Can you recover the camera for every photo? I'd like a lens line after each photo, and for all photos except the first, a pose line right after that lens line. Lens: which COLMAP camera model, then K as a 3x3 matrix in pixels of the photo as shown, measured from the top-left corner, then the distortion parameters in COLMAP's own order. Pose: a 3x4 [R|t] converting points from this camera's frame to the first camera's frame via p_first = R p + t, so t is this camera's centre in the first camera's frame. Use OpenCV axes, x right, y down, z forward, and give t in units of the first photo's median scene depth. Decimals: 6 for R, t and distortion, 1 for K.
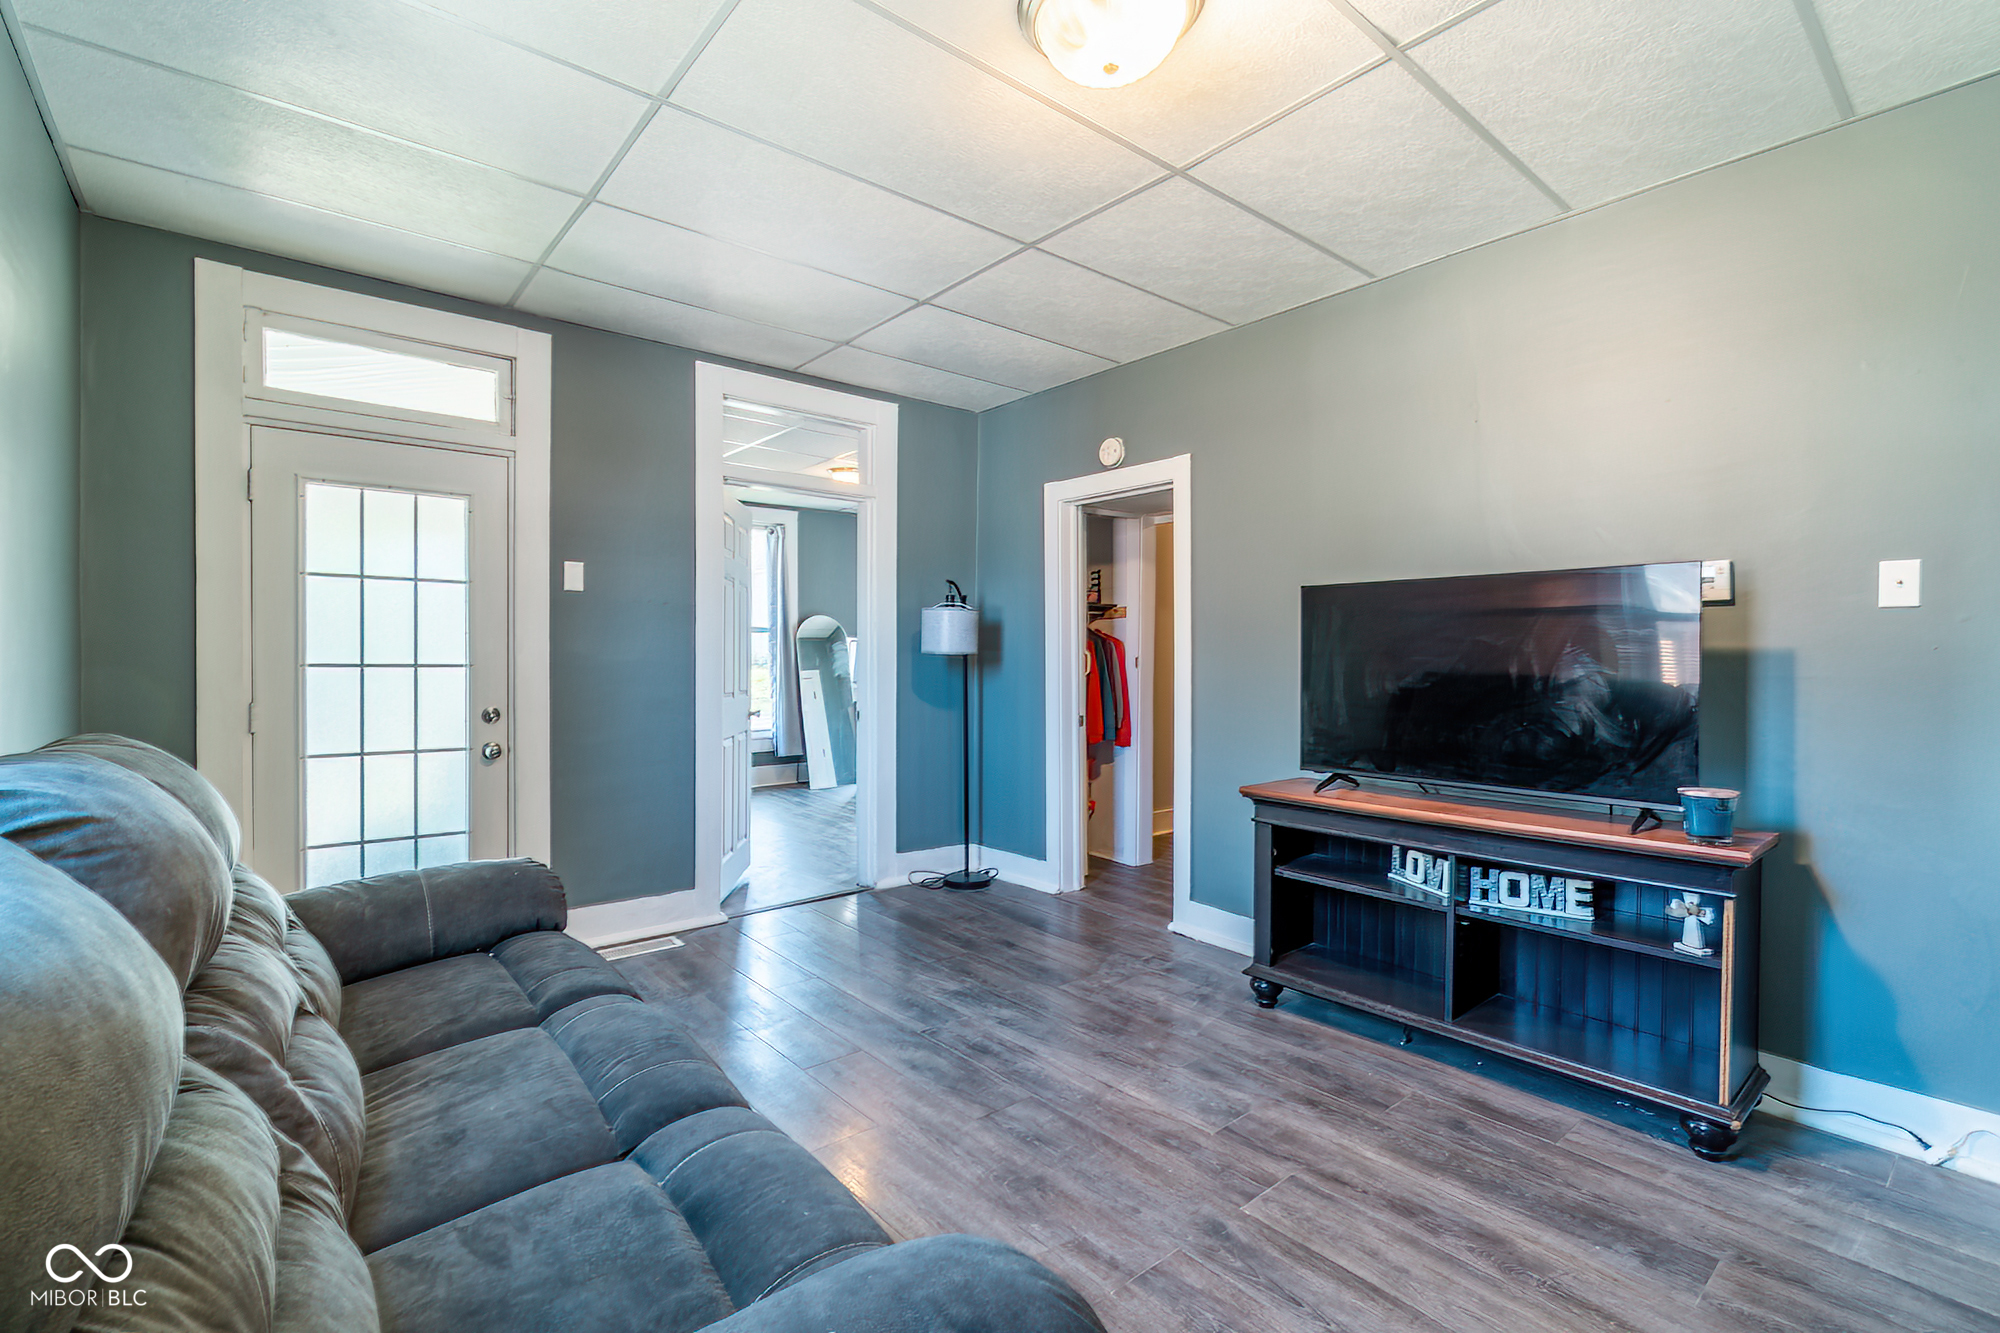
lens RADIAL K [[893.8, 0, 1013.0], [0, 893.8, 661.8], [0, 0, 1]] dist [-0.005044, 0.000290]
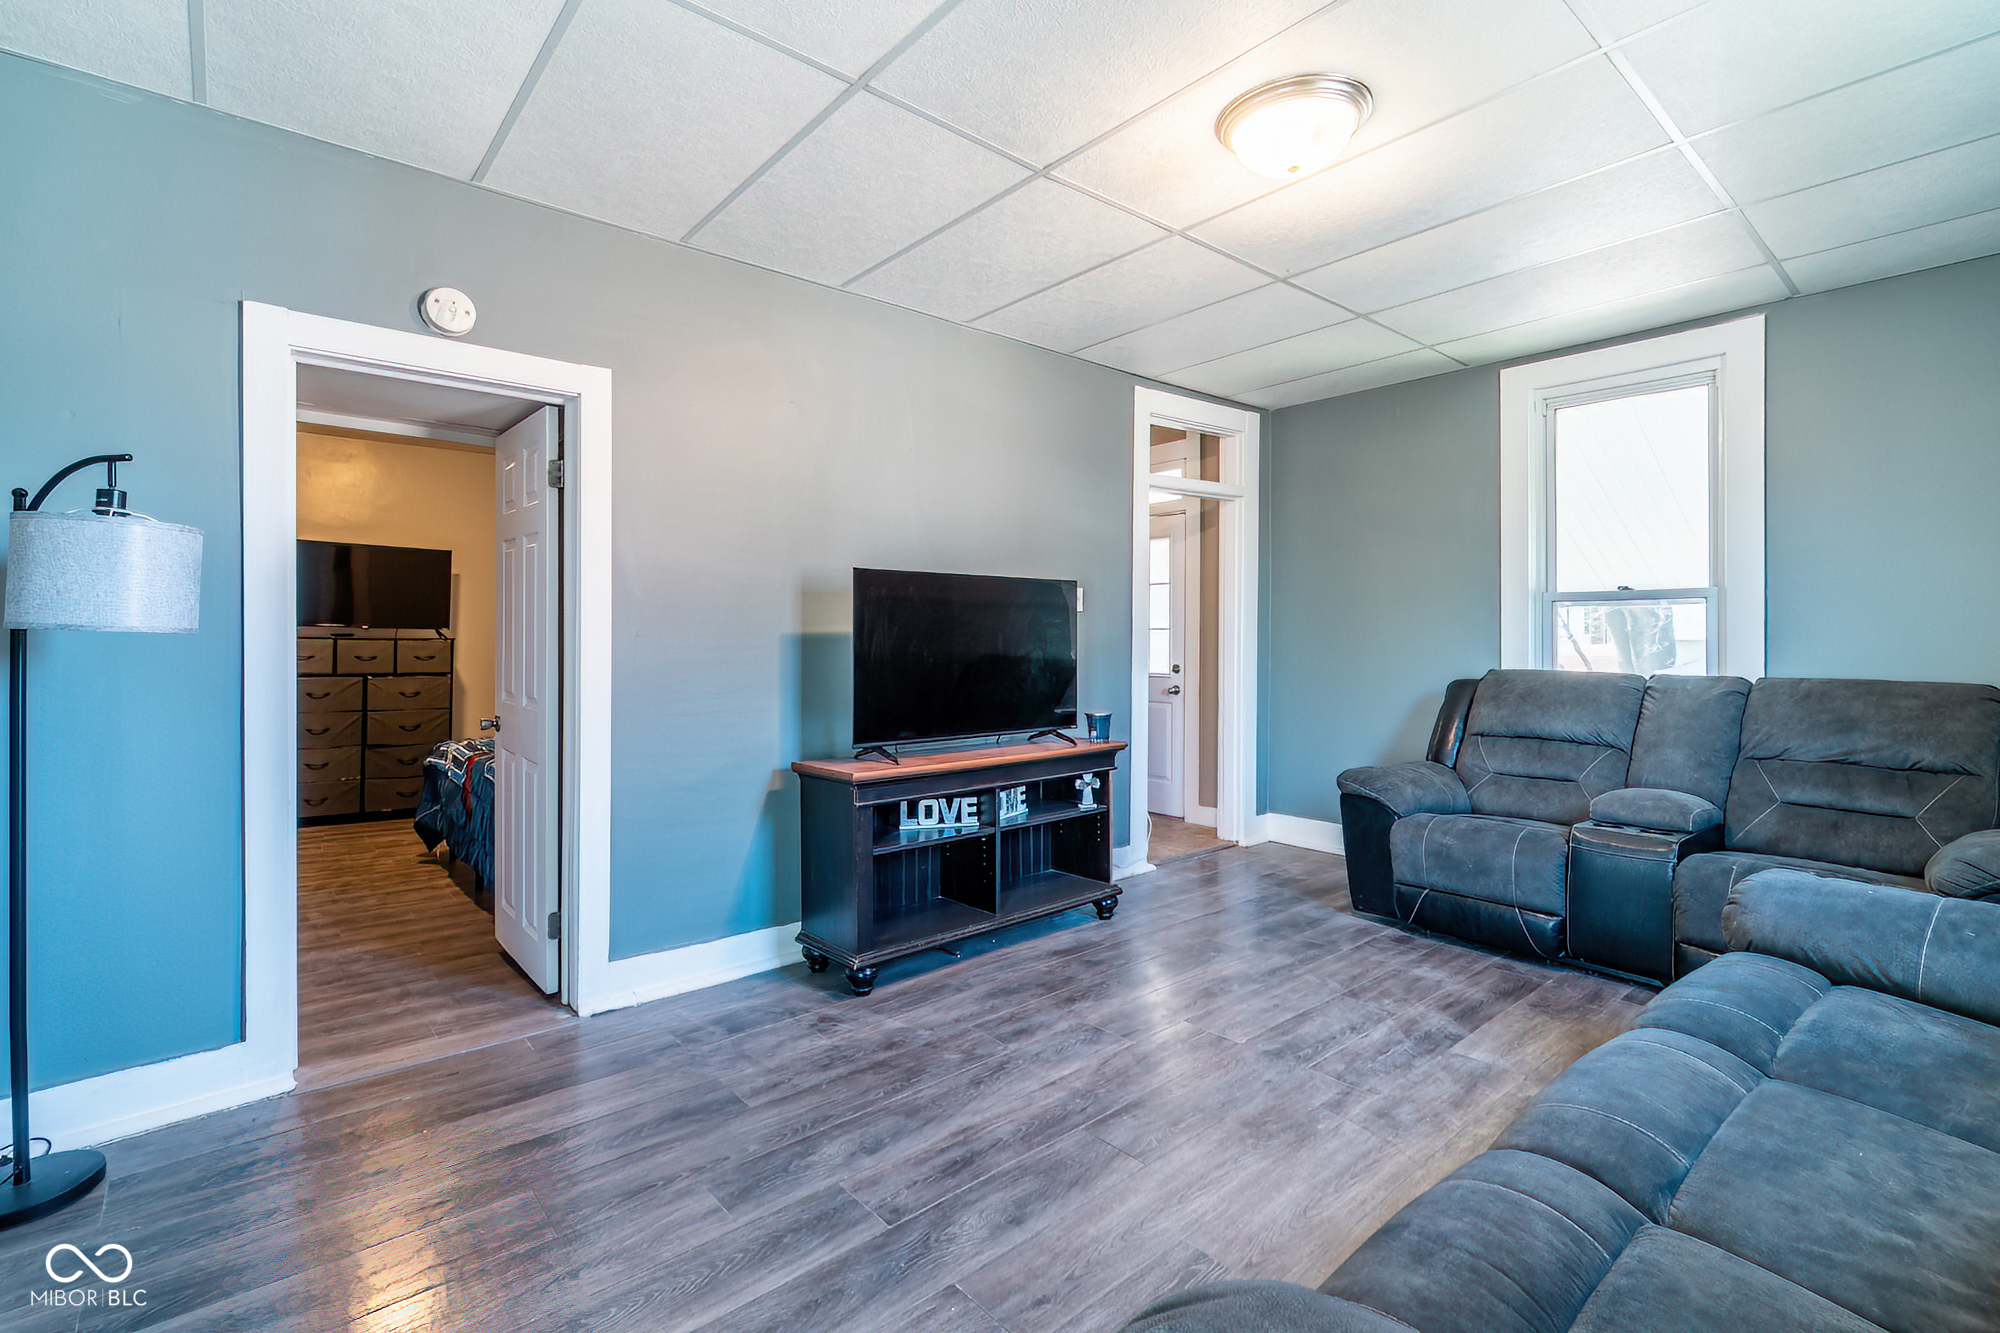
lens RADIAL K [[893.8, 0, 940.9], [0, 893.8, 633.6], [0, 0, 1]] dist [-0.005044, 0.000290]
pose [[0.018156, 0.007173, 0.999809, -0.718046], [0.010742, 0.999915, -0.007368, -0.000894], [-0.999777, 0.010874, 0.018077, 0.921739]]
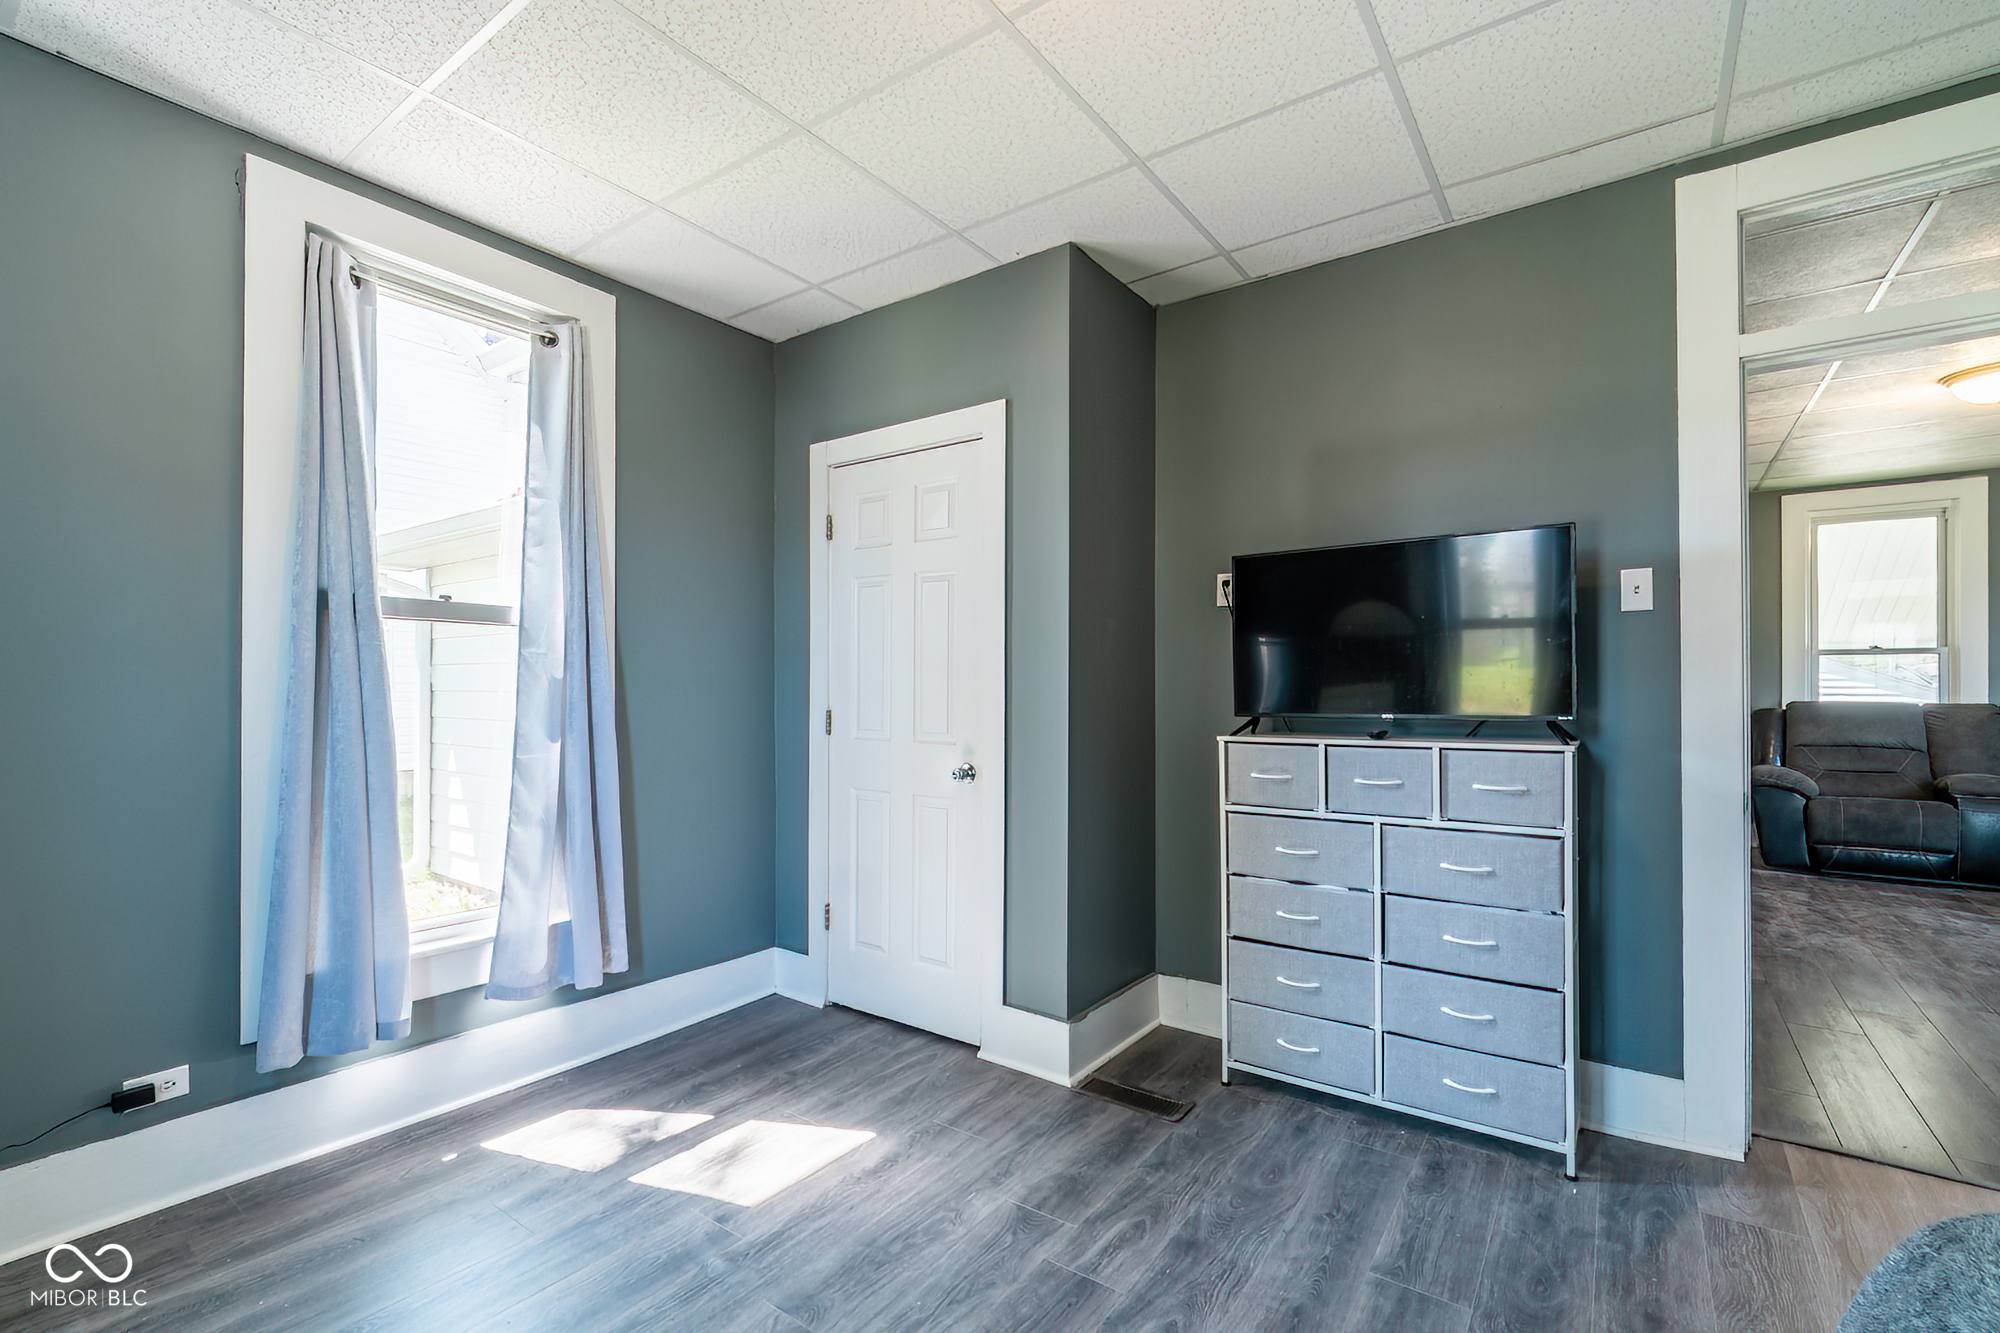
lens RADIAL K [[893.8, 0, 994.3], [0, 893.8, 676.9], [0, 0, 1]] dist [-0.005044, 0.000290]
pose [[-0.245122, 0.012127, 0.969416, -0.778238], [0.007579, 0.999915, -0.010592, 0.003614], [-0.969463, 0.004751, -0.245193, 1.736398]]
